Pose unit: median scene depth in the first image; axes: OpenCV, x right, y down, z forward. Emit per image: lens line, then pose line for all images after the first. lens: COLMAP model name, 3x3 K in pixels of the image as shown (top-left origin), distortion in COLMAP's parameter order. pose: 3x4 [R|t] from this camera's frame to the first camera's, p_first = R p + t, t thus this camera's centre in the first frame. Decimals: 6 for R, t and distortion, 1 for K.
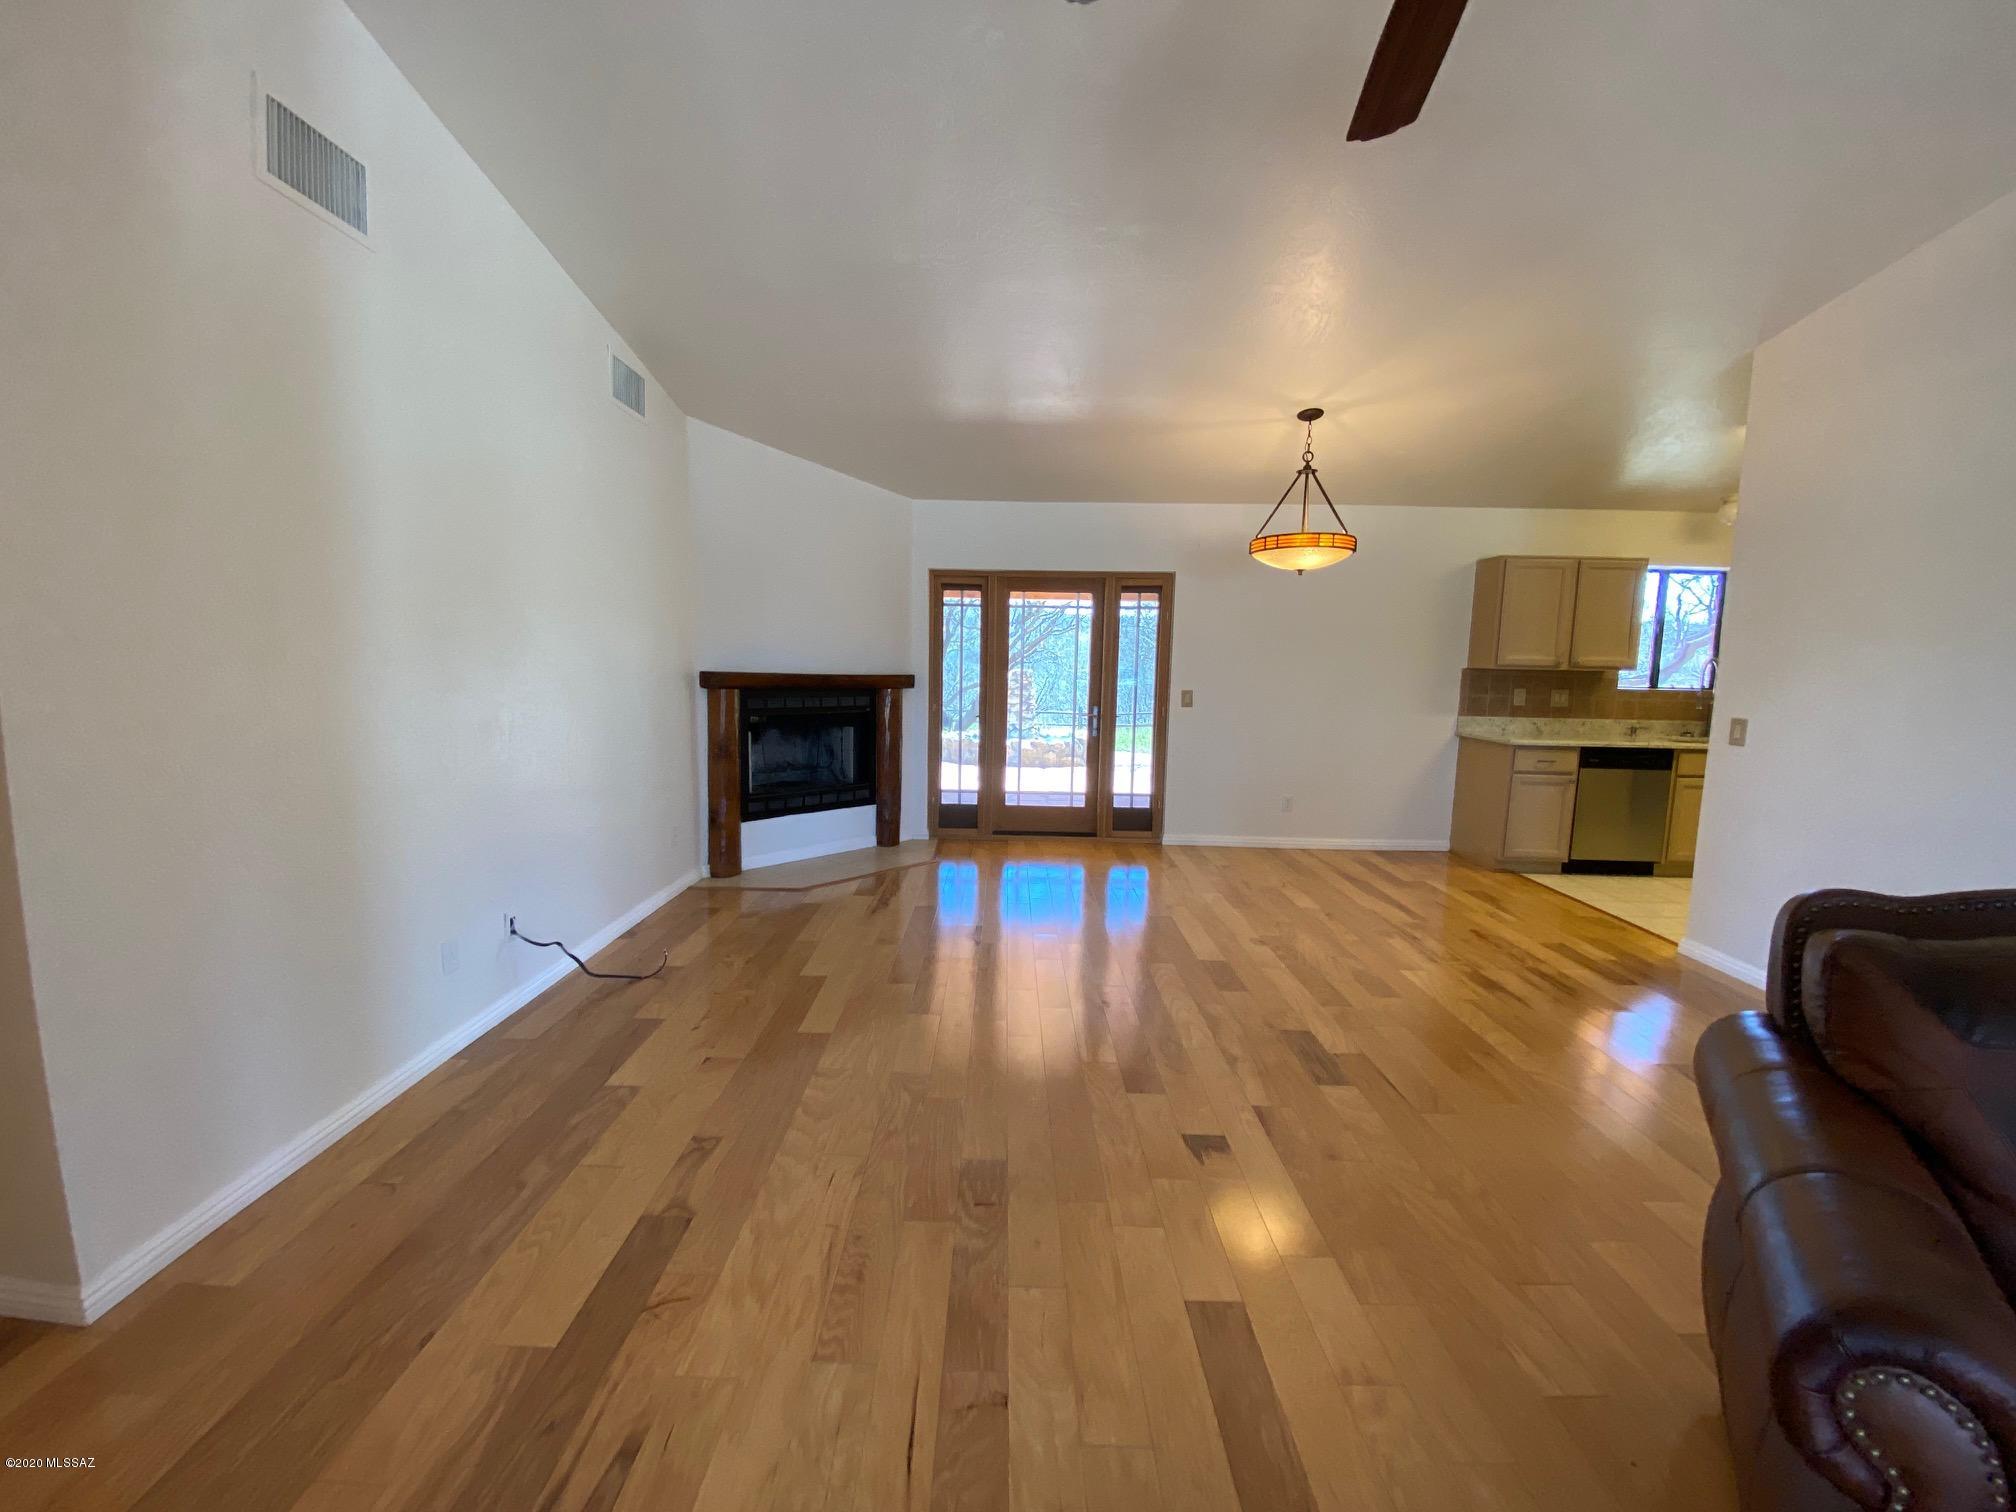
lens RADIAL K [[816.0, 0, 1004.1], [0, 816.0, 752.2], [0, 0, 1]] dist [-0.014717, -0.000260]
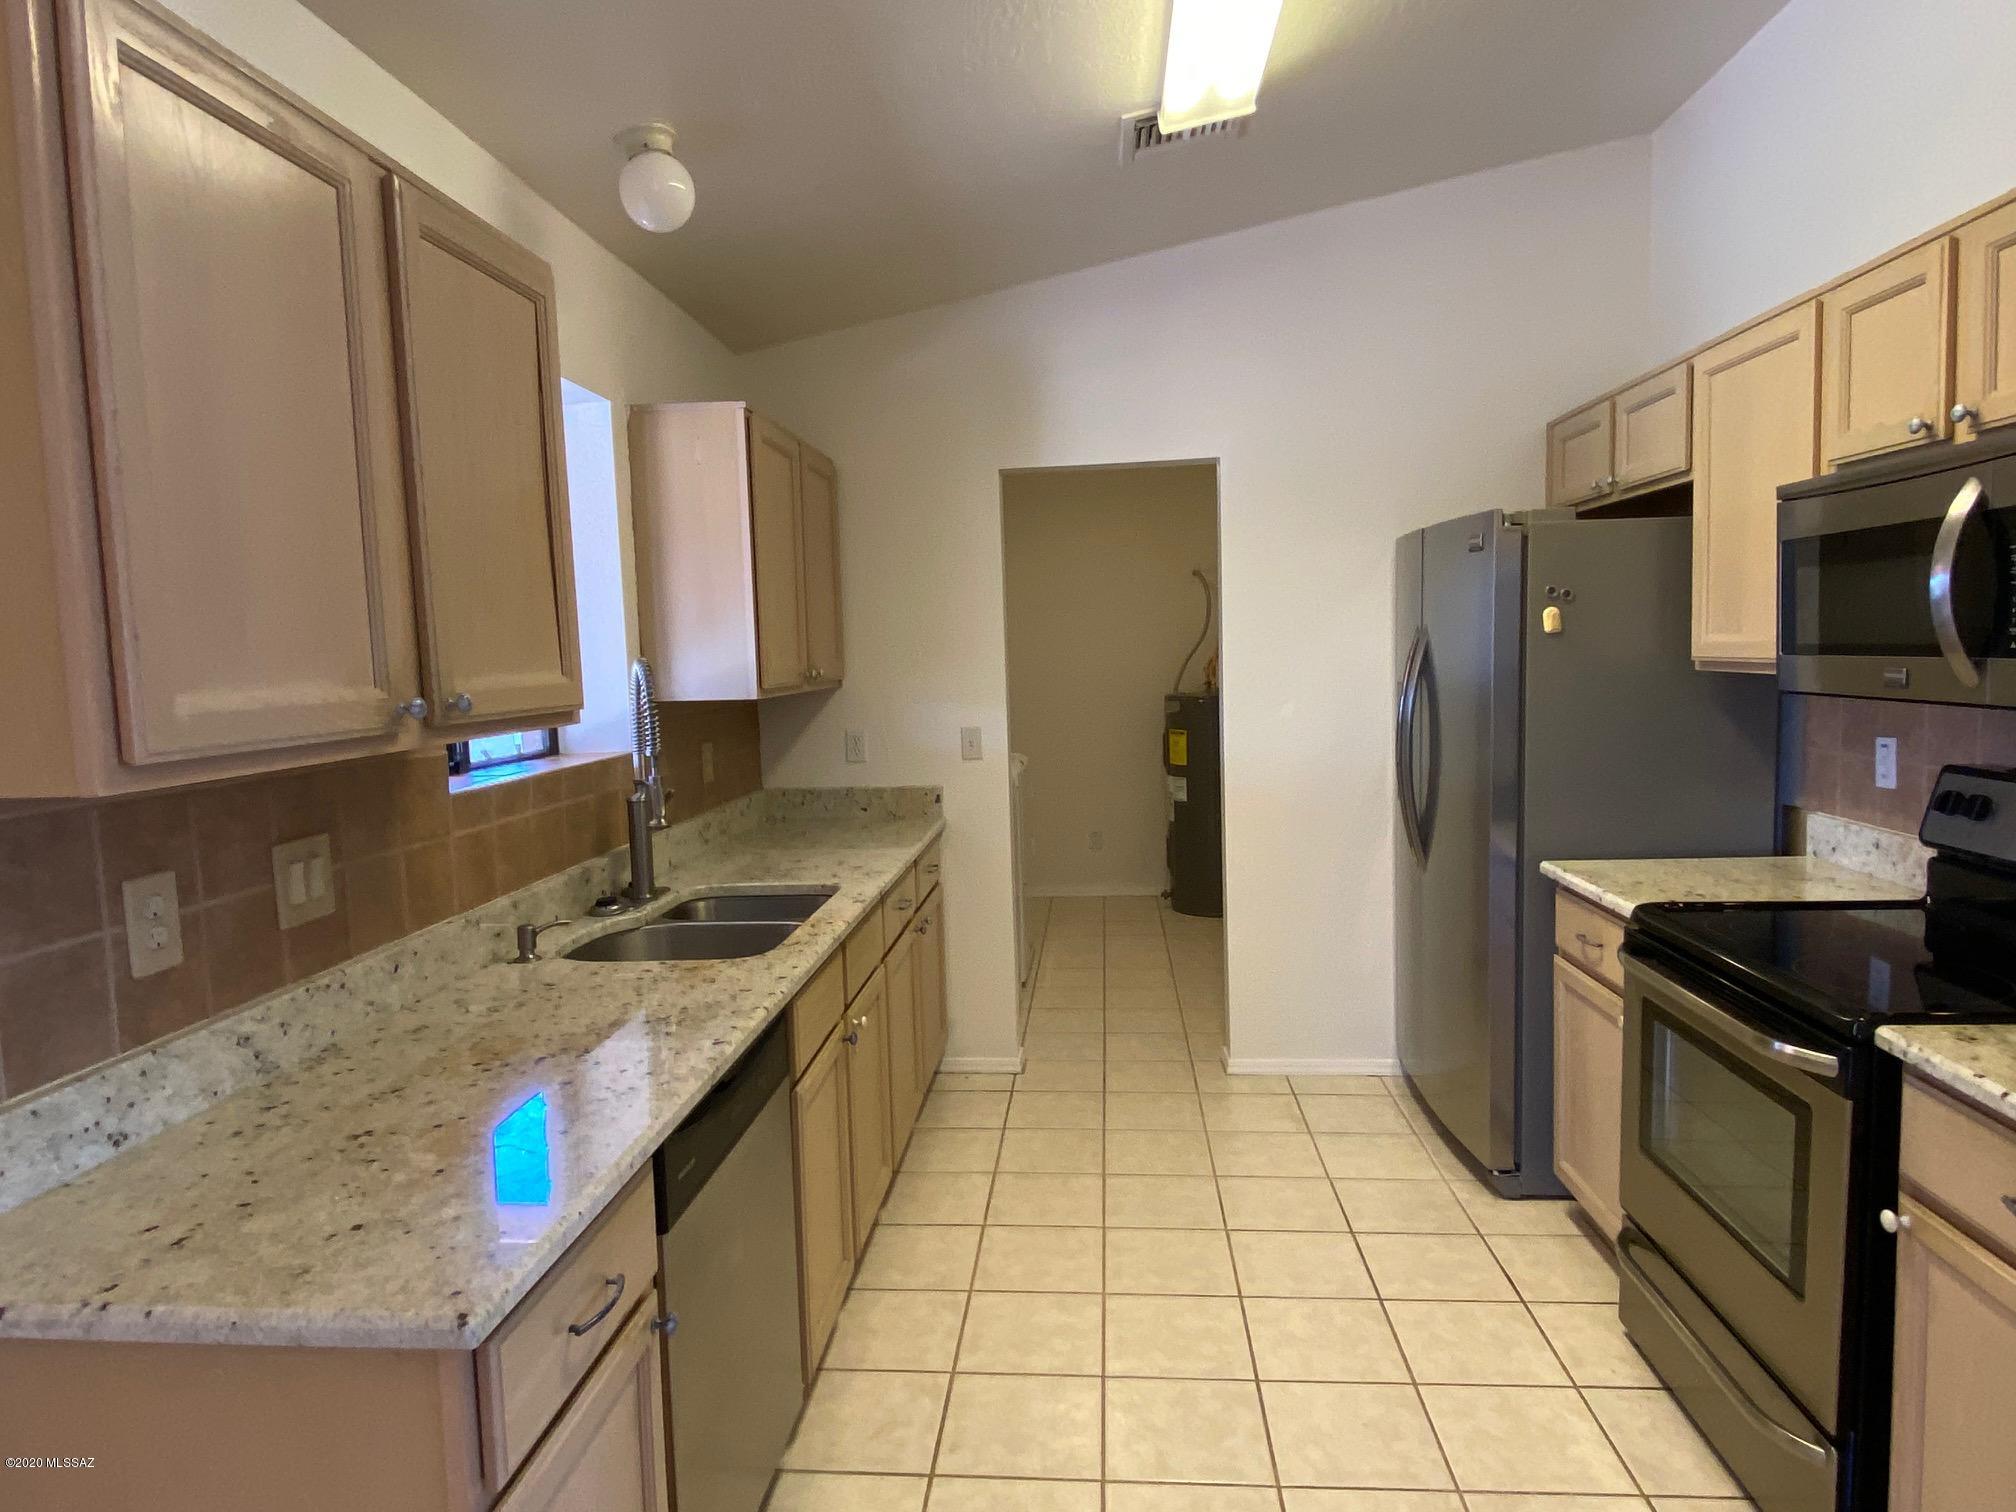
lens RADIAL K [[1180.5, 0, 1008.1], [0, 1180.5, 752.5], [0, 0, 1]] dist [0.000043, -0.000063]
pose [[0.076084, -0.104394, 0.991621, 0.392530], [0.148174, 0.984646, 0.092291, -0.098695], [-0.986030, 0.139910, 0.090384, 0.774111]]
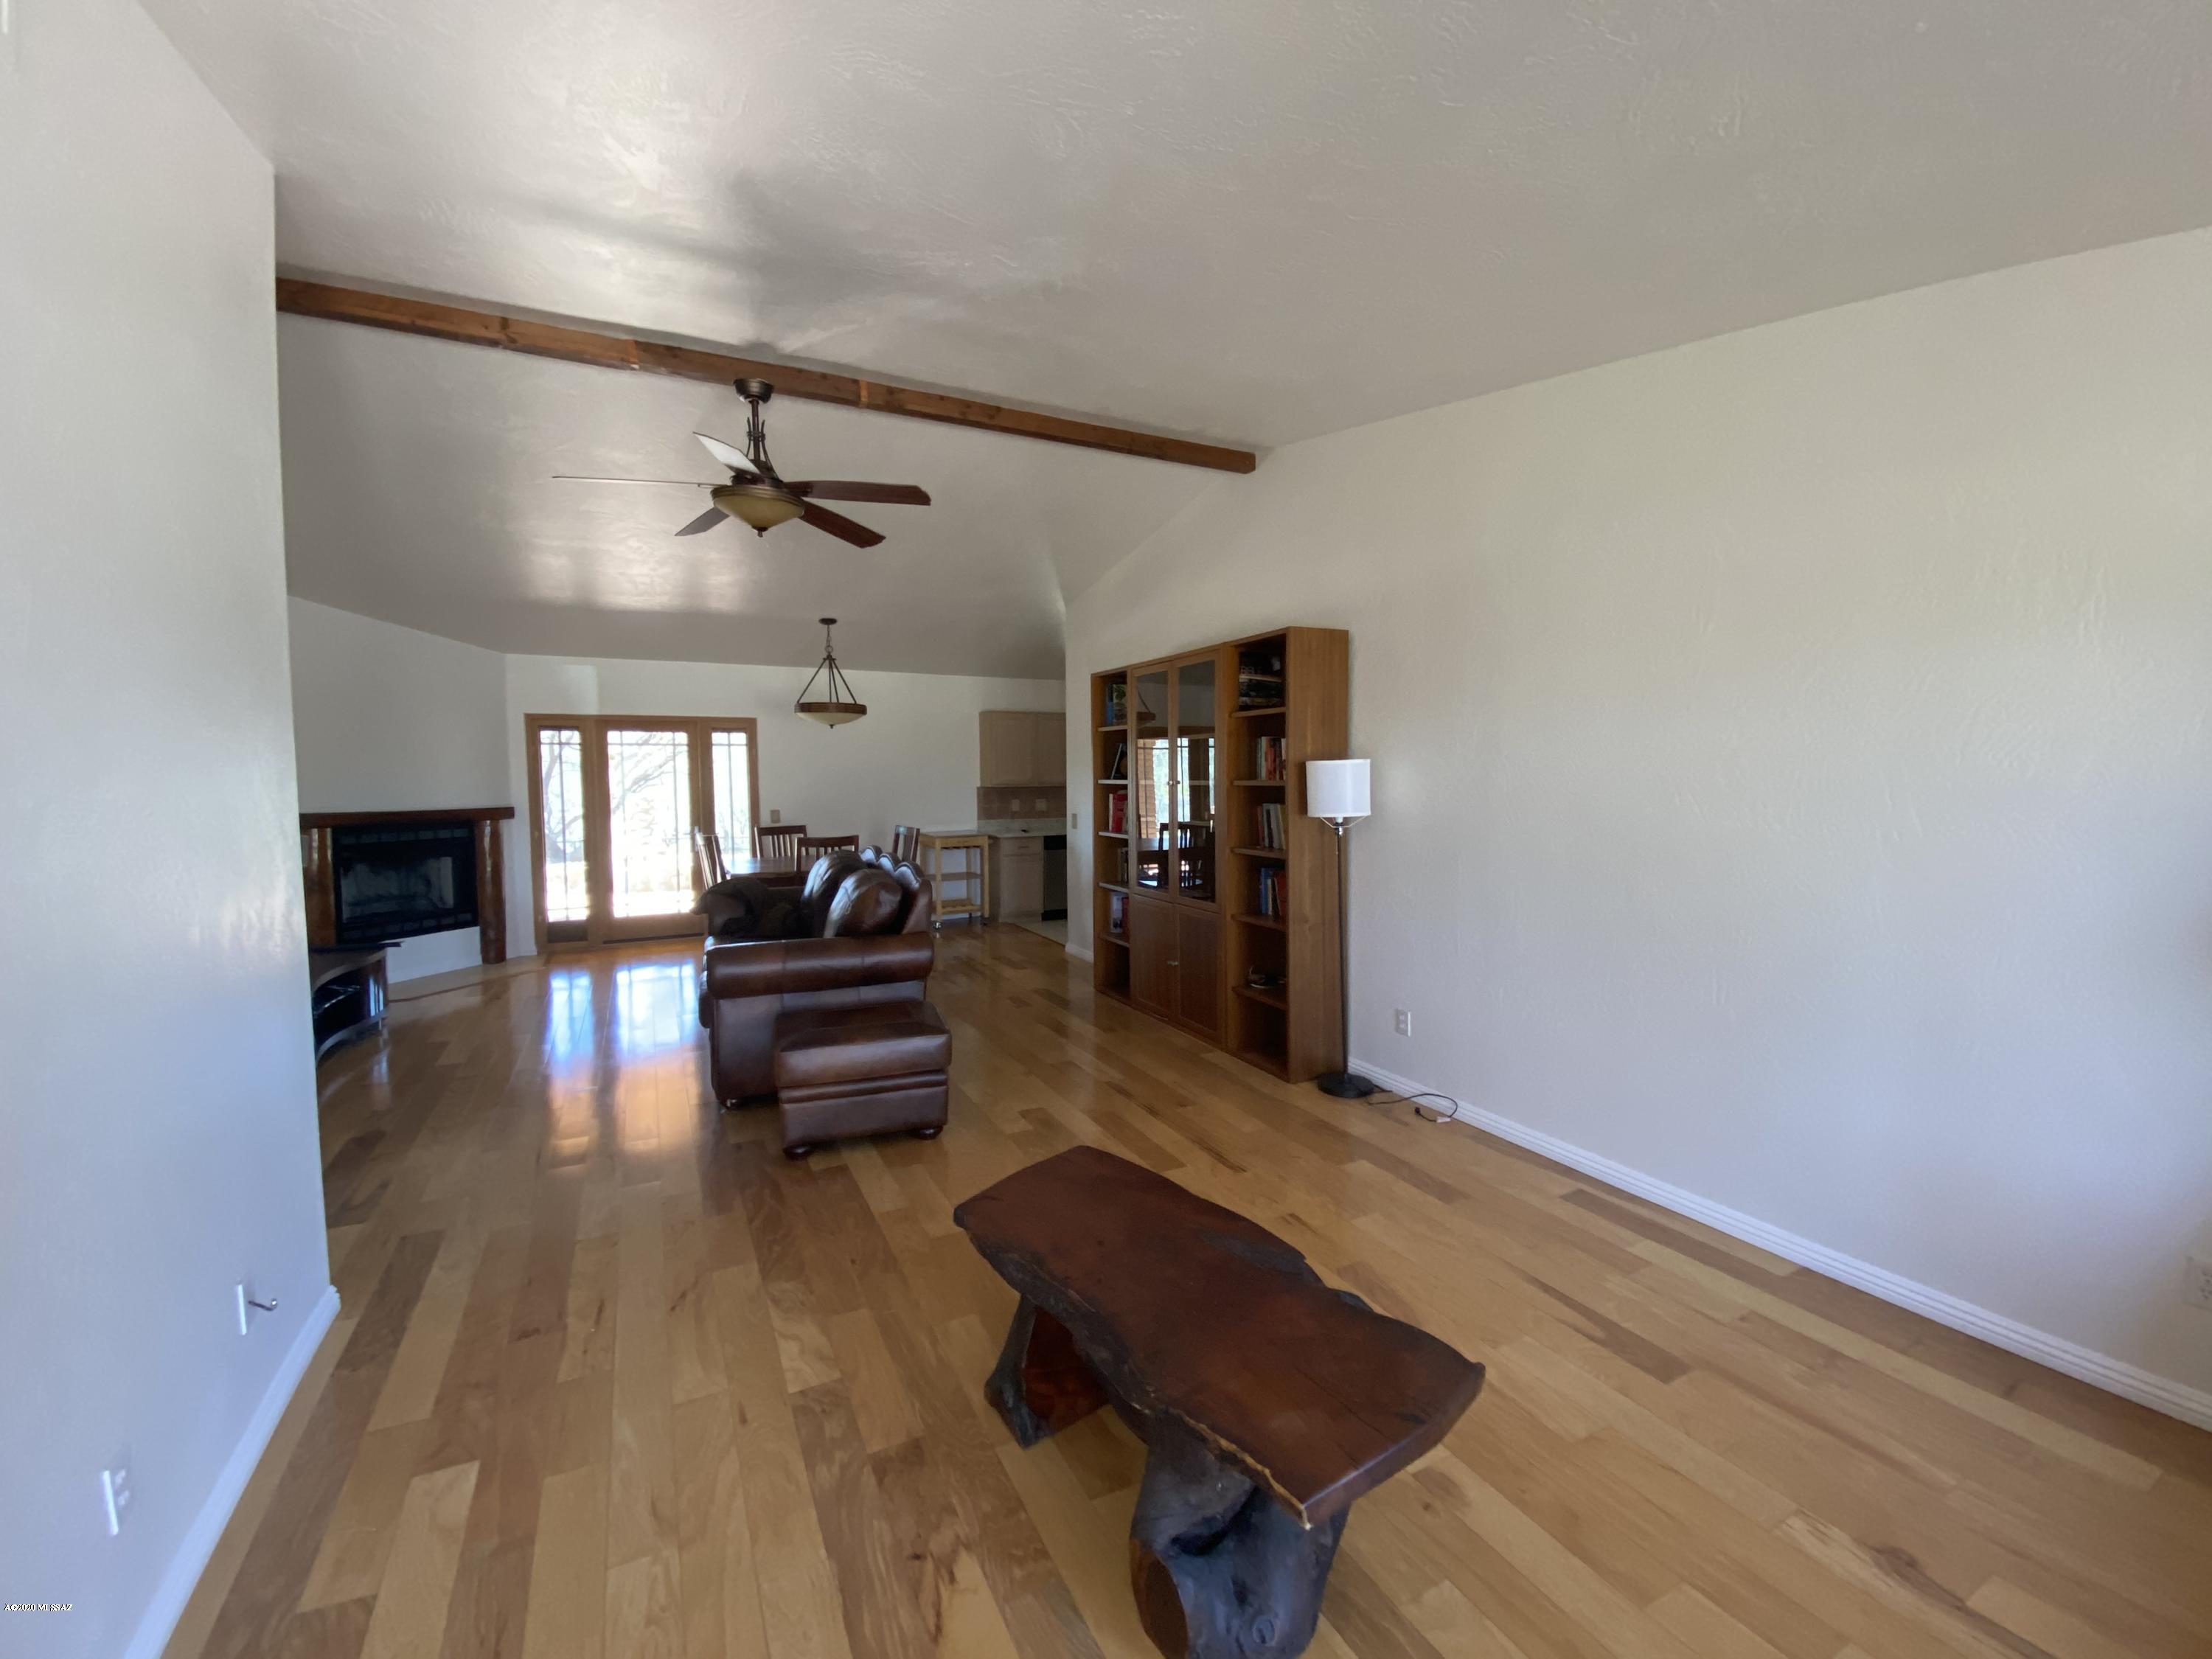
lens RADIAL K [[895.3, 0, 1103.1], [0, 895.3, 823.9], [0, 0, 1]] dist [-0.014717, -0.000260]
pose [[0.879850, -0.049754, 0.472640, 0.022998], [0.075561, 0.996500, -0.035761, 0.032917], [-0.469206, 0.067177, 0.880530, -0.453929]]
